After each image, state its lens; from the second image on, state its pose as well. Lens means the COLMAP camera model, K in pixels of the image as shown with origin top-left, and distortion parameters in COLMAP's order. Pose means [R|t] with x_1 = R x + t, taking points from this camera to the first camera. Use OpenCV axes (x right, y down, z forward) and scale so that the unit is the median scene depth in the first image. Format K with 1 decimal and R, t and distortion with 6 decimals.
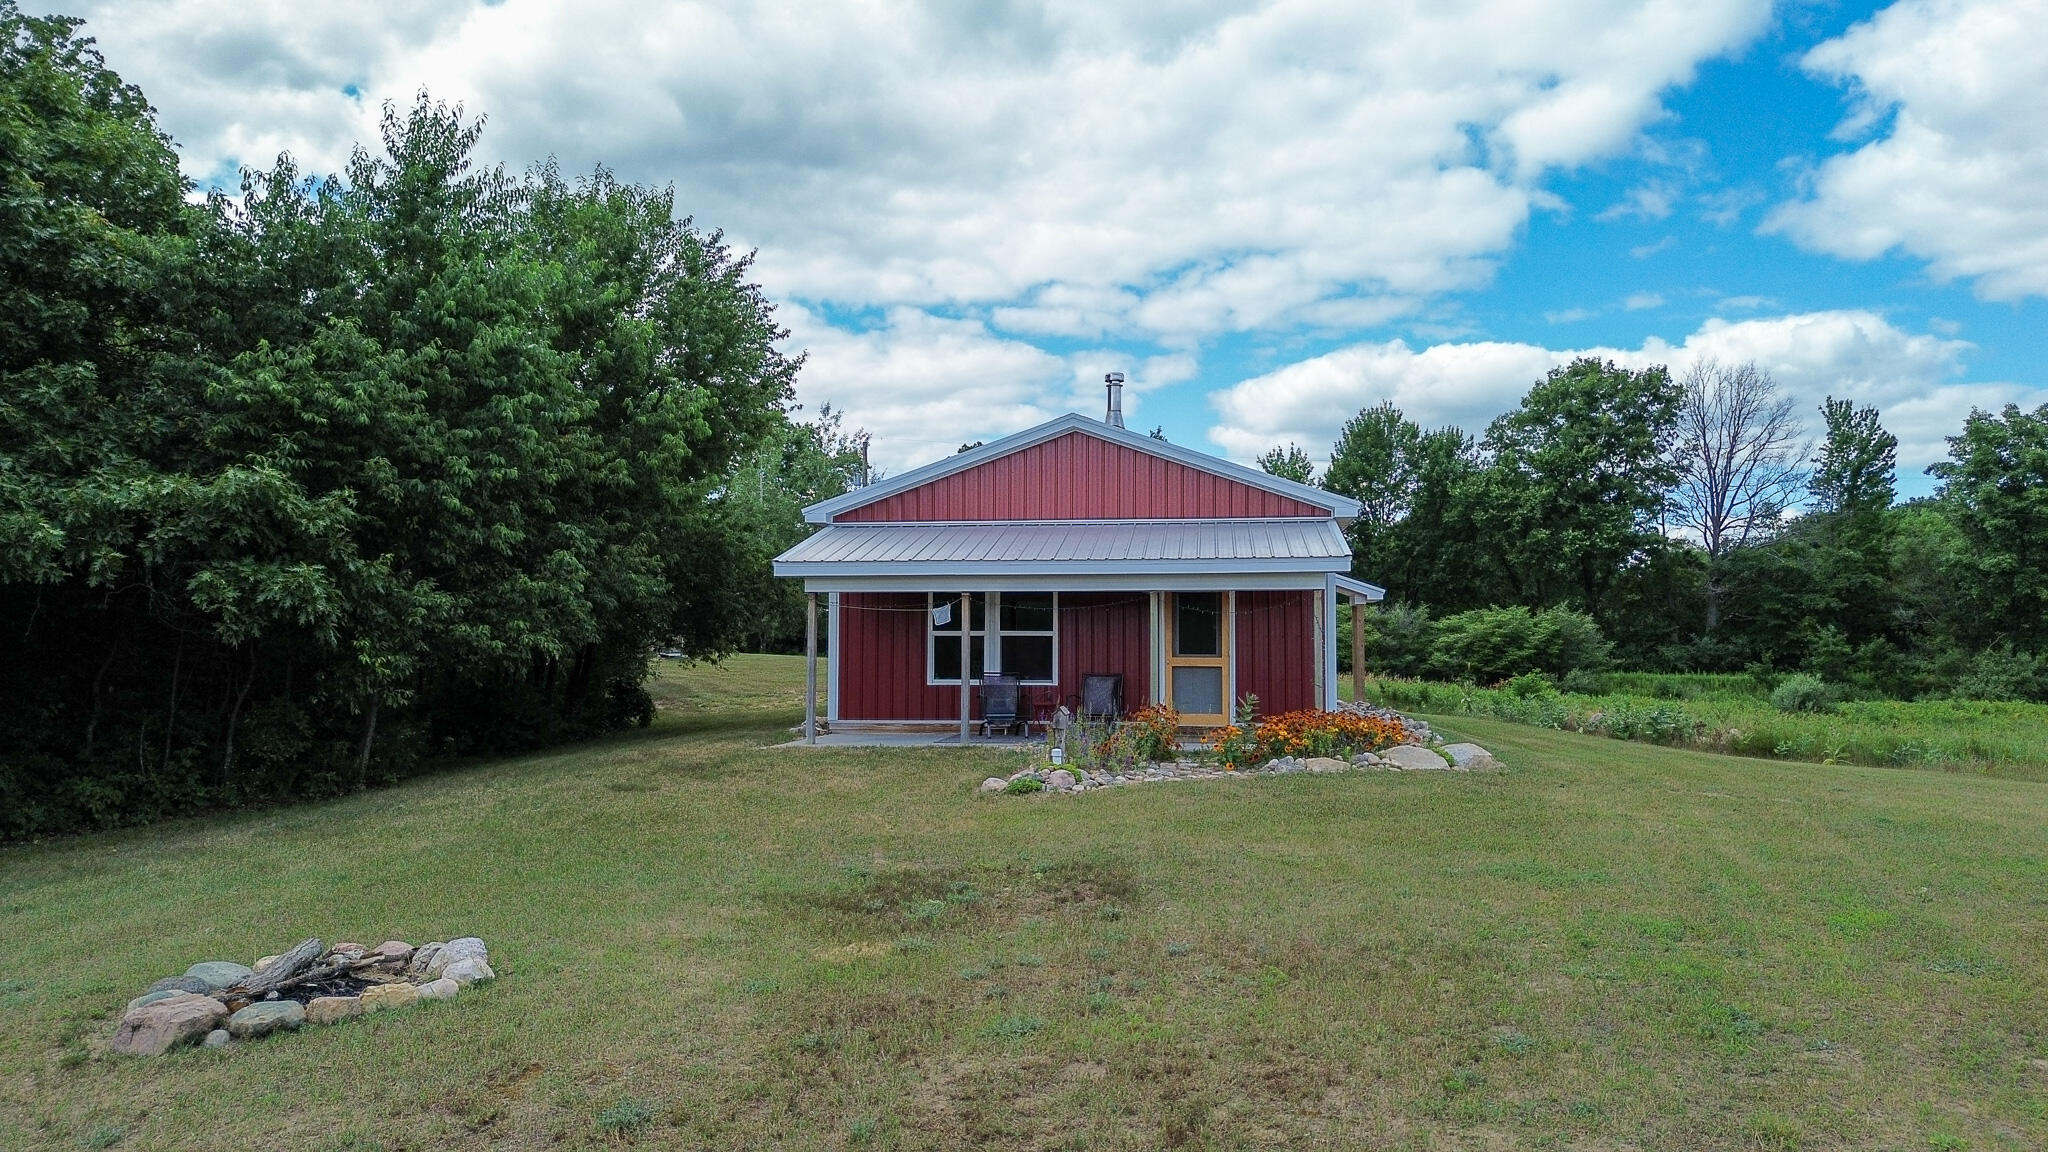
lens RADIAL K [[1453.0, 0, 1025.4], [0, 1453.0, 579.5], [0, 0, 1]] dist [0.011189, -0.001238]
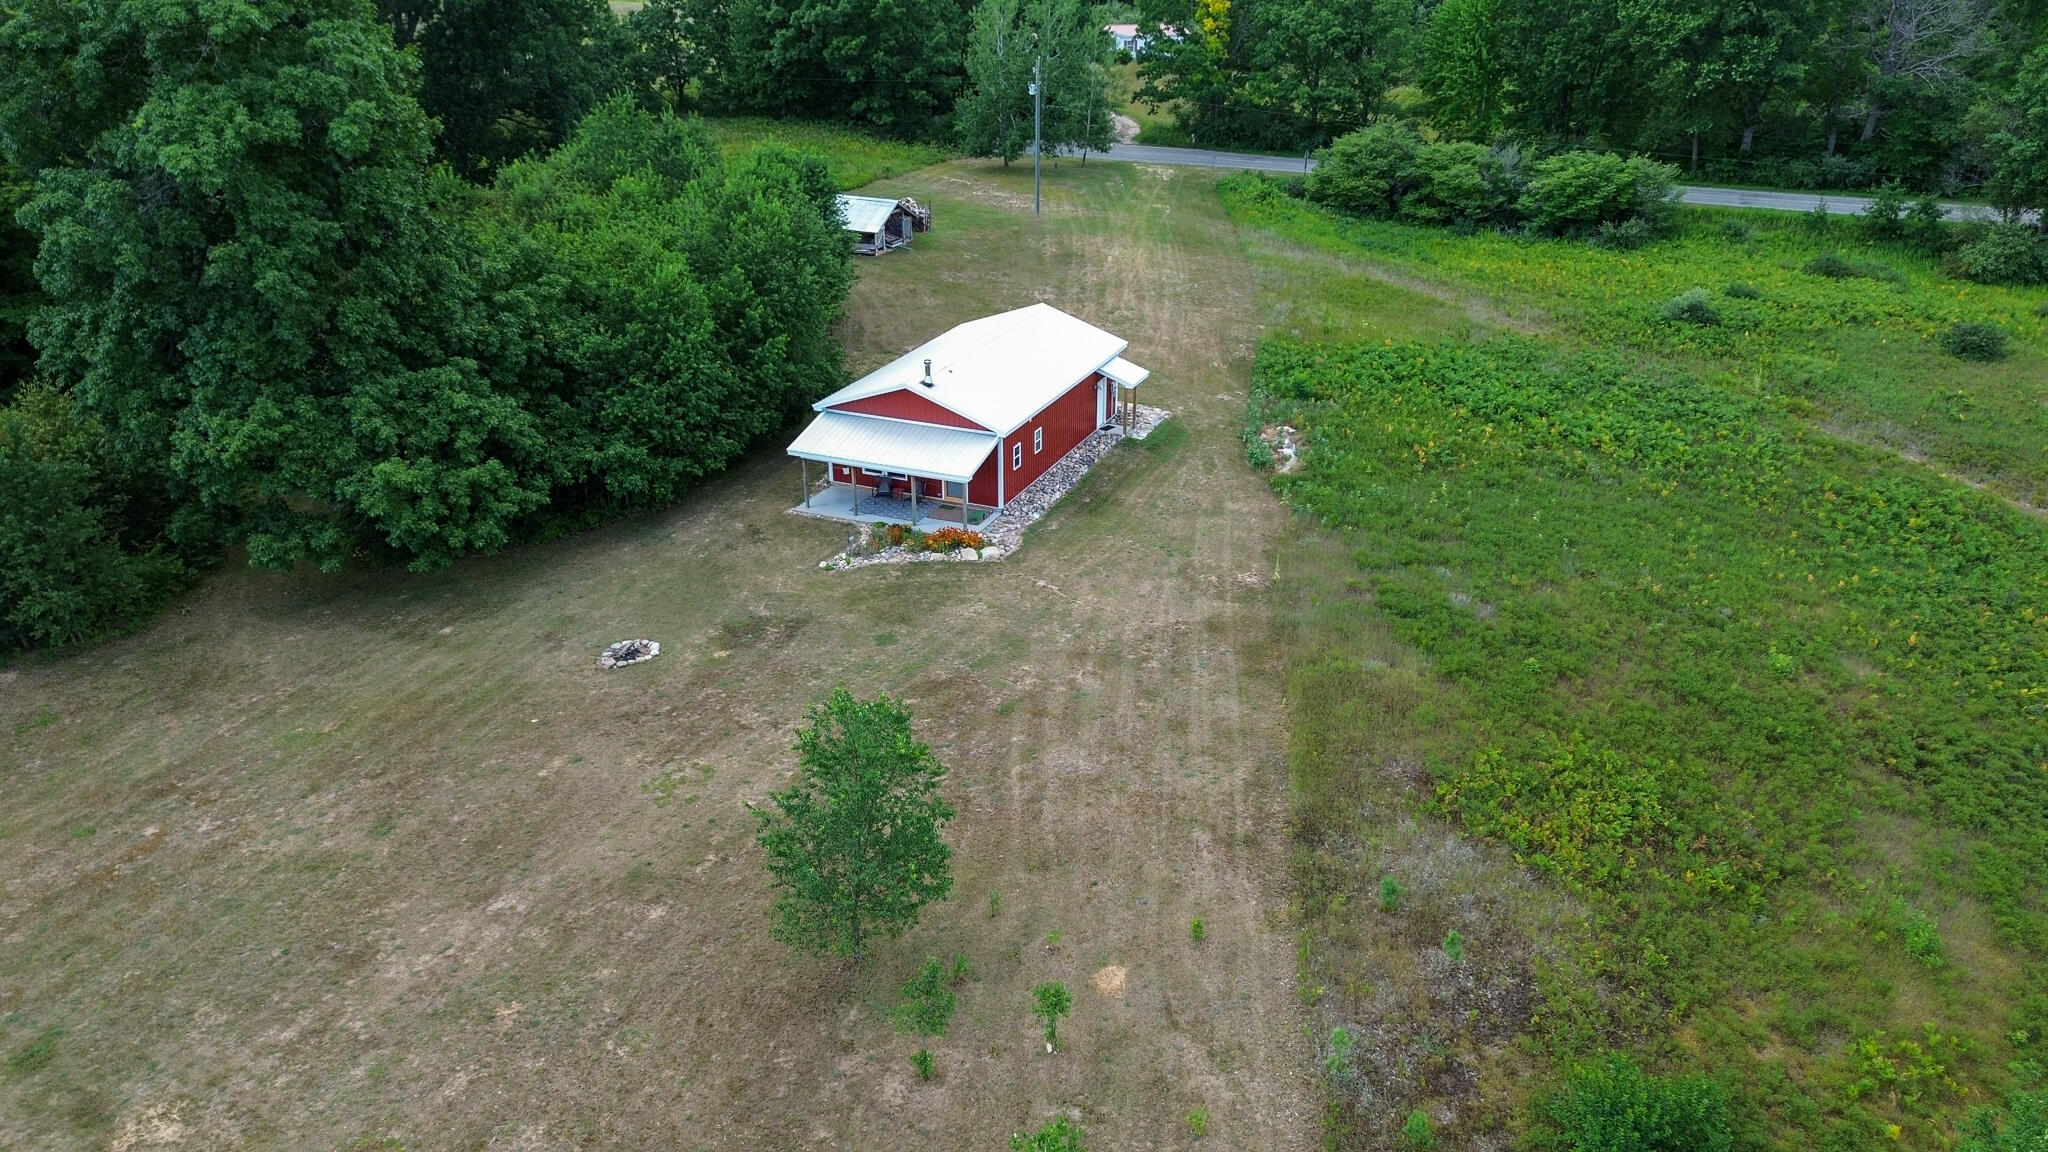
lens RADIAL K [[1453.0, 0, 1022.3], [0, 1453.0, 574.5], [0, 0, 1]] dist [0.011189, -0.001238]
pose [[0.956325, 0.106009, -0.272407, 1.192574], [0.034303, 0.884780, 0.464744, -1.237177], [0.290287, -0.453791, 0.842501, -1.527657]]
